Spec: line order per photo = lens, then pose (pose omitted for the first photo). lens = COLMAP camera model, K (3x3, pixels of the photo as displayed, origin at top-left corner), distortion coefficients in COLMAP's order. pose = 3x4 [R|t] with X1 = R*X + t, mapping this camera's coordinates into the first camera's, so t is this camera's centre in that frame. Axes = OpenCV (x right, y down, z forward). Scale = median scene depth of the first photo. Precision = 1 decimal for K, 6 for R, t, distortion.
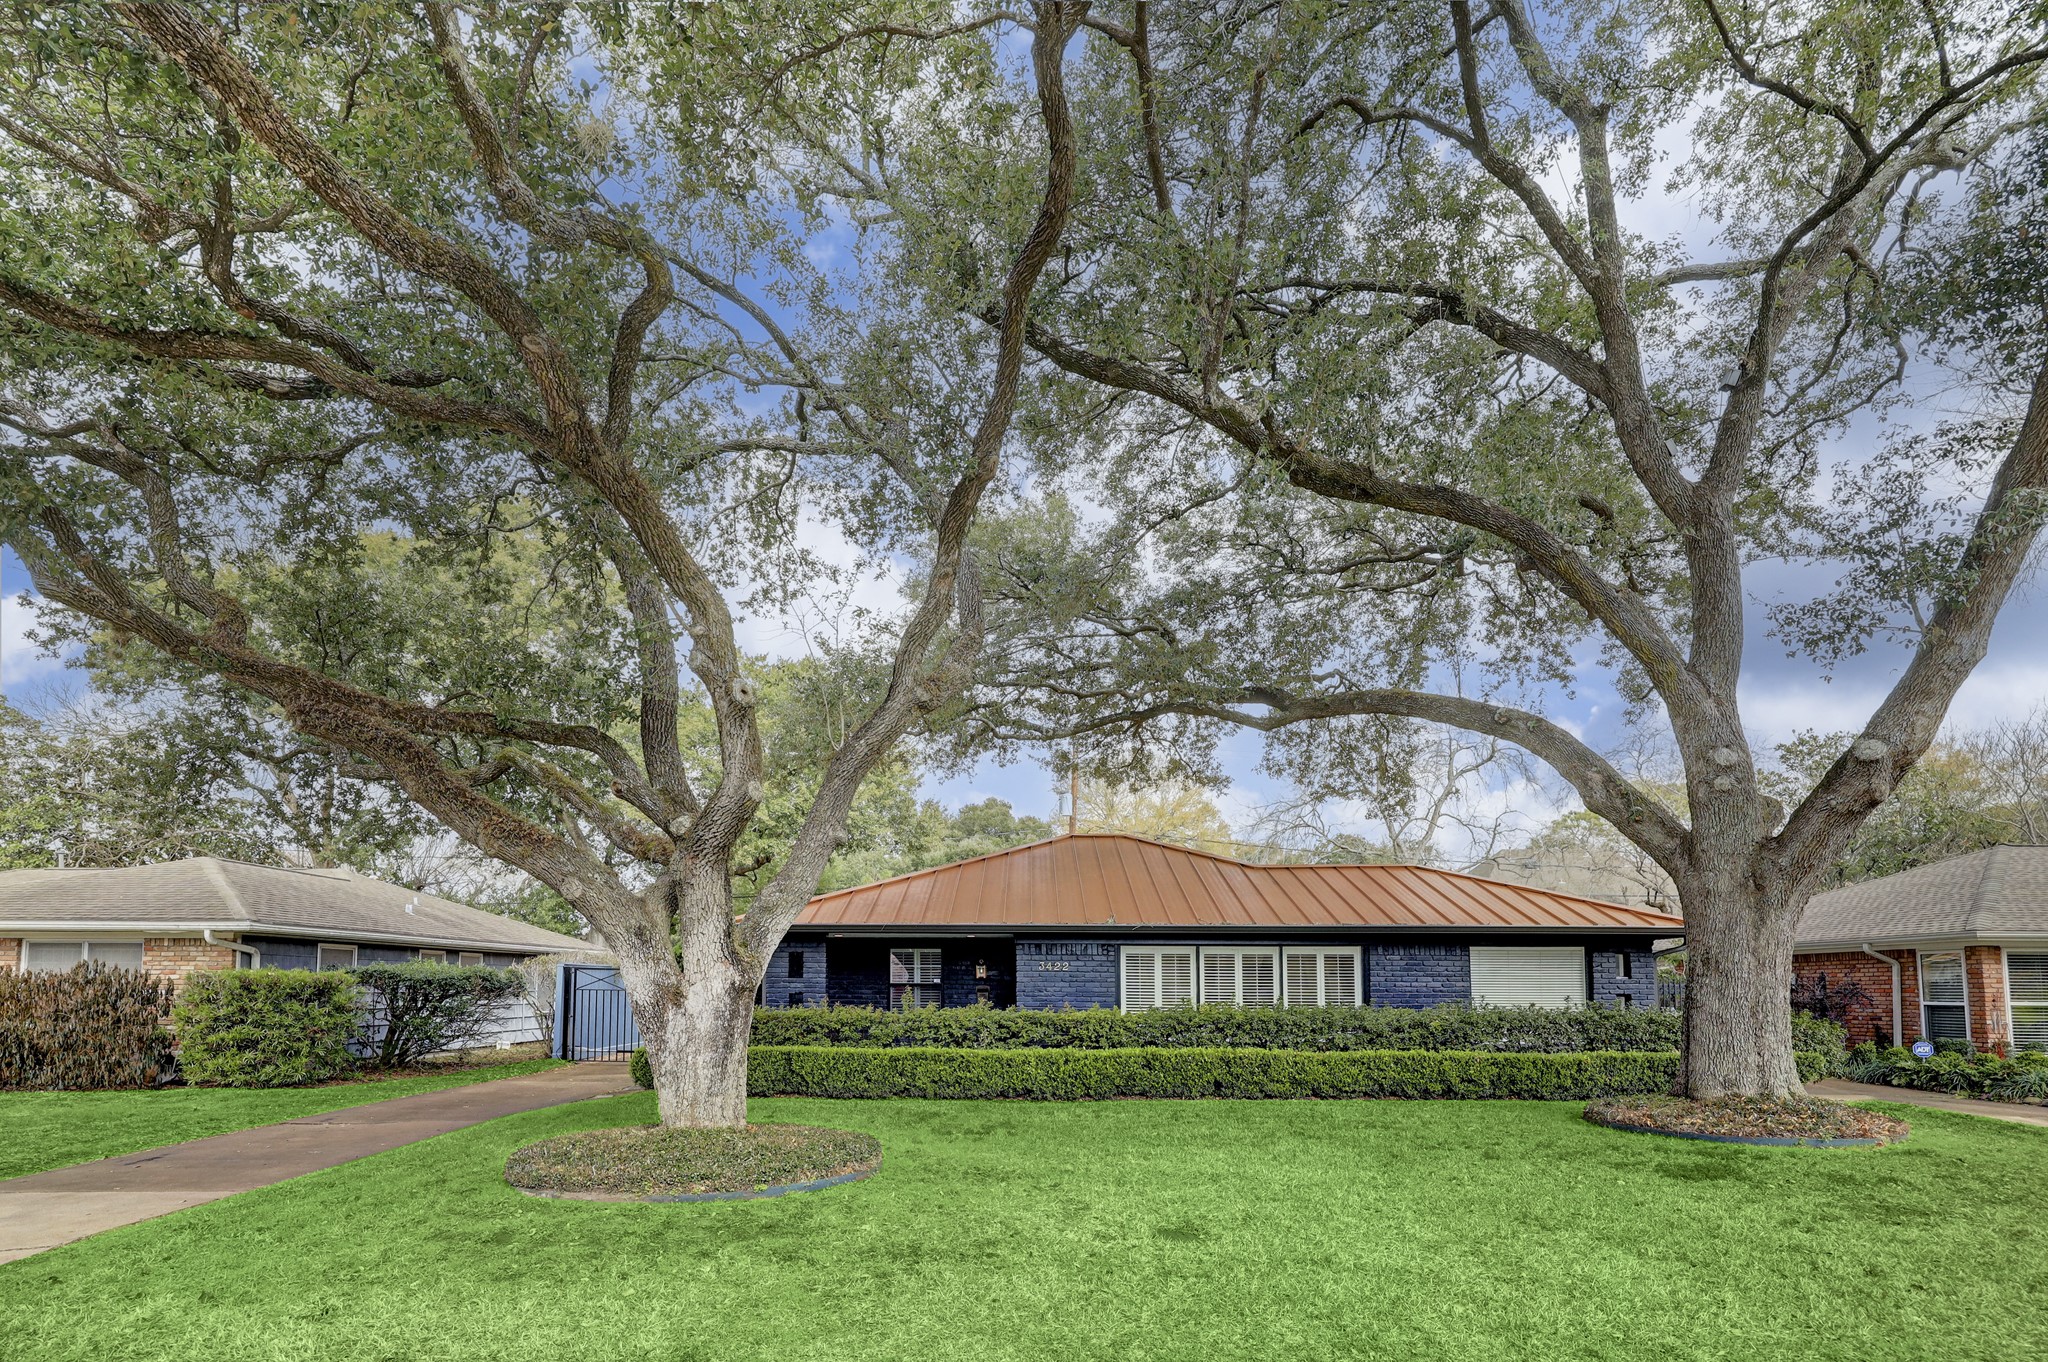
lens RADIAL K [[948.8, 0, 1025.0], [0, 948.8, 722.2], [0, 0, 1]] dist [0.010856, -0.005401]
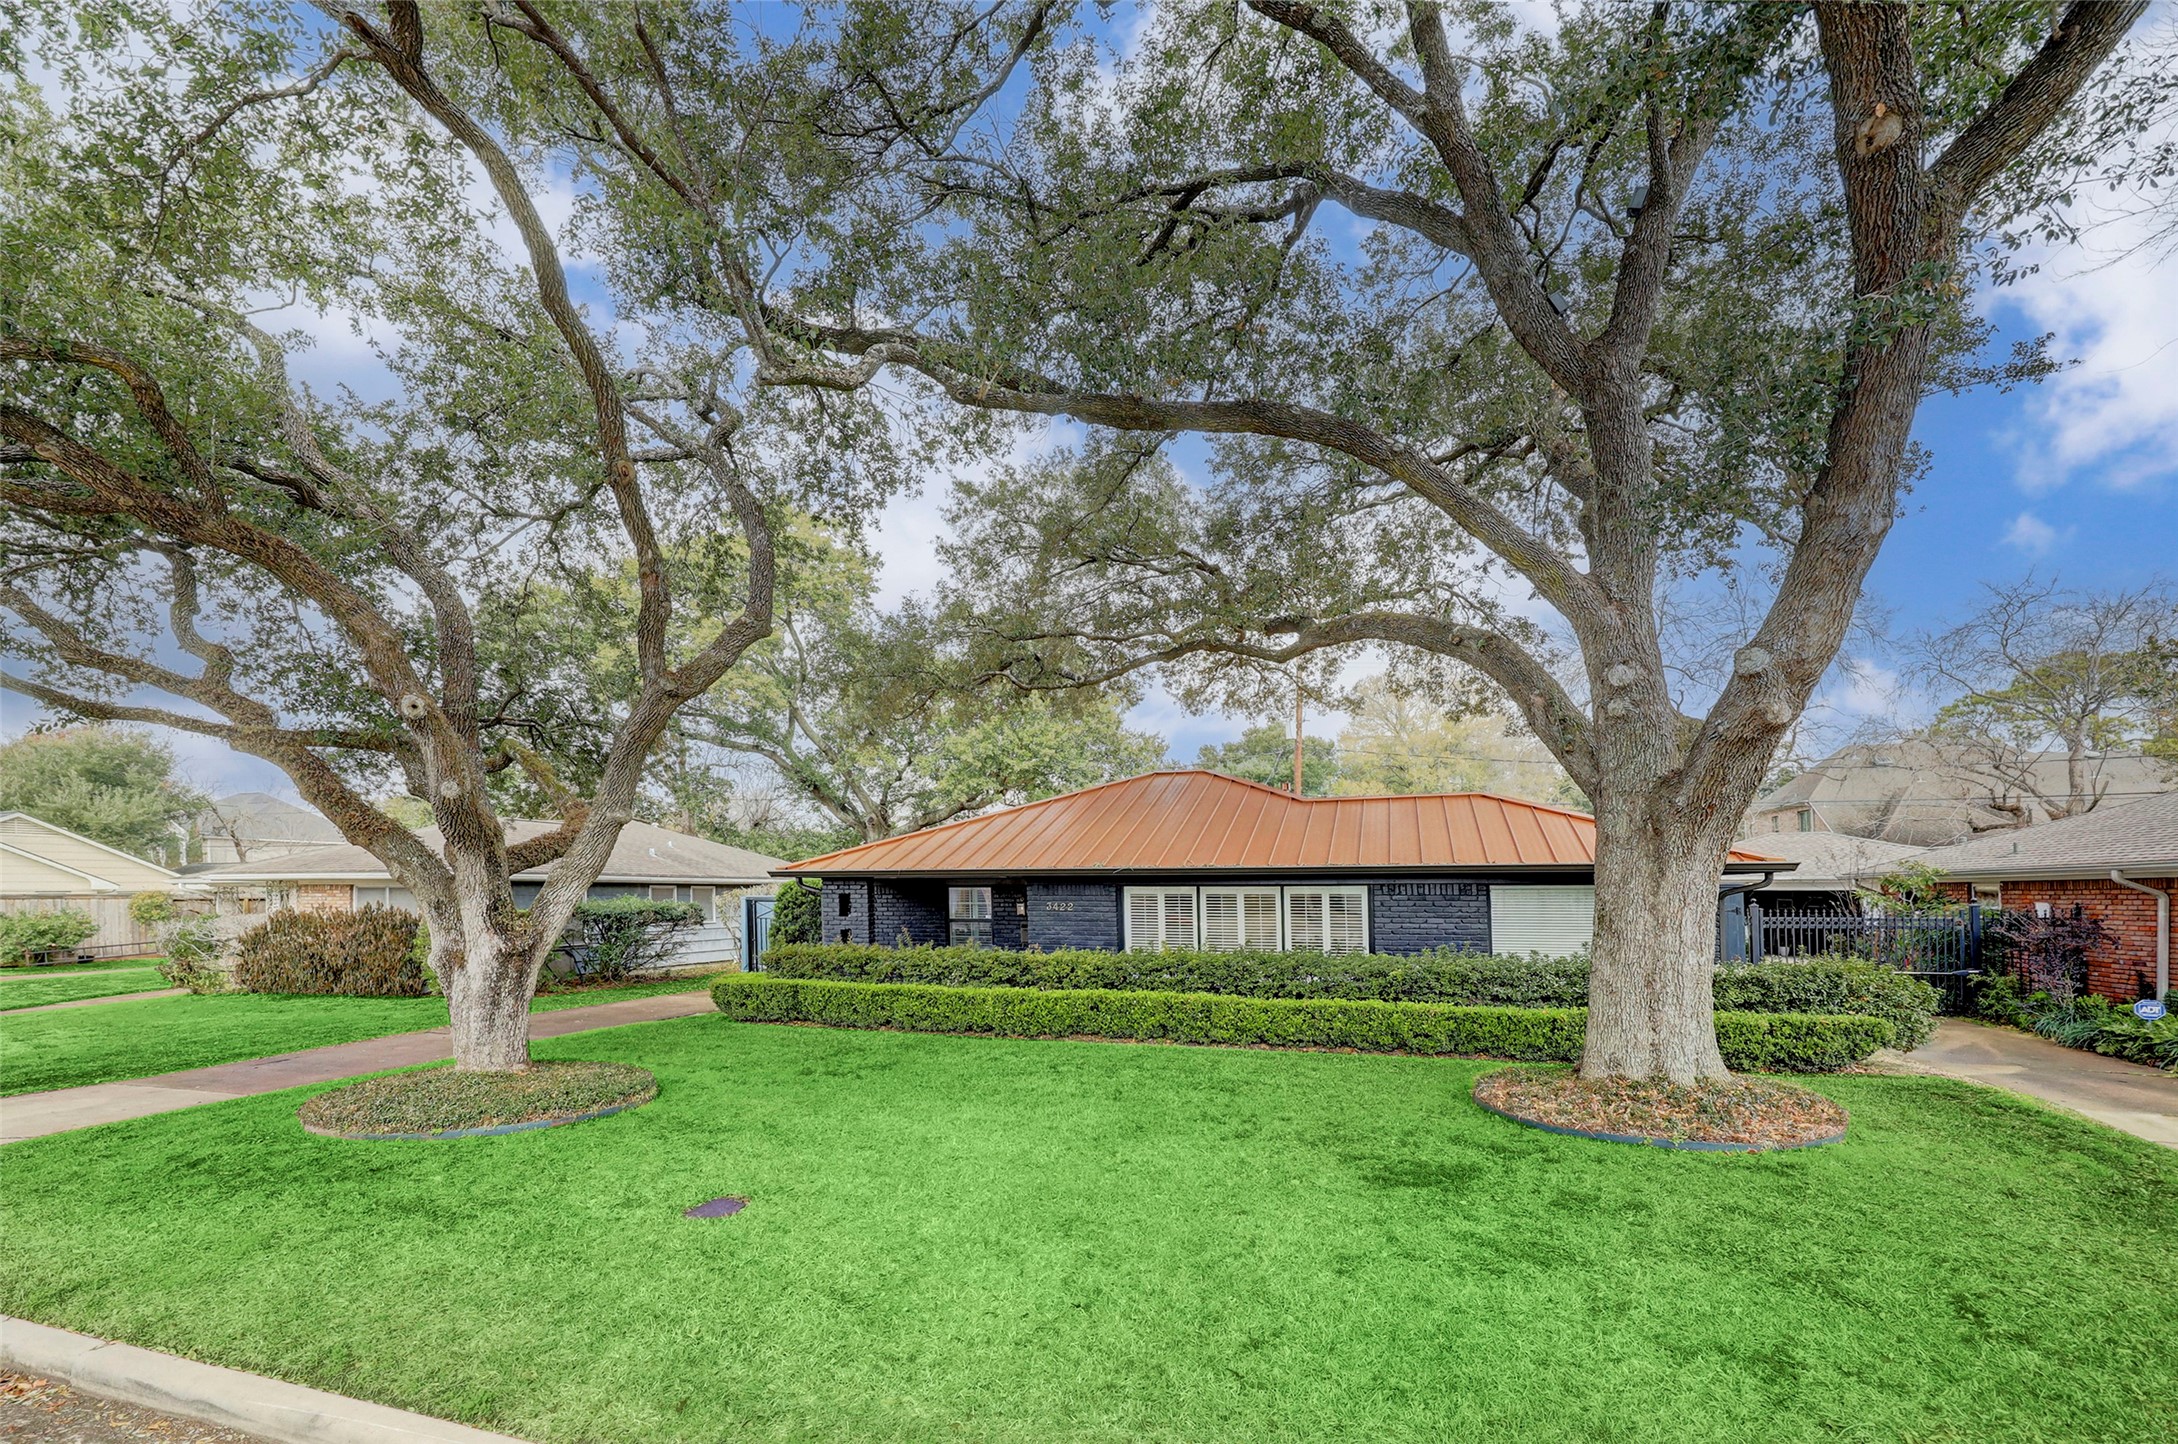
lens RADIAL K [[886.3, 0, 1094.2], [0, 886.3, 718.8], [0, 0, 1]] dist [0.000216, 0.000061]
pose [[0.956488, -0.059656, -0.285609, 0.413572], [0.081406, 0.994567, 0.064886, -0.010351], [0.280186, -0.085313, 0.956147, 0.110403]]
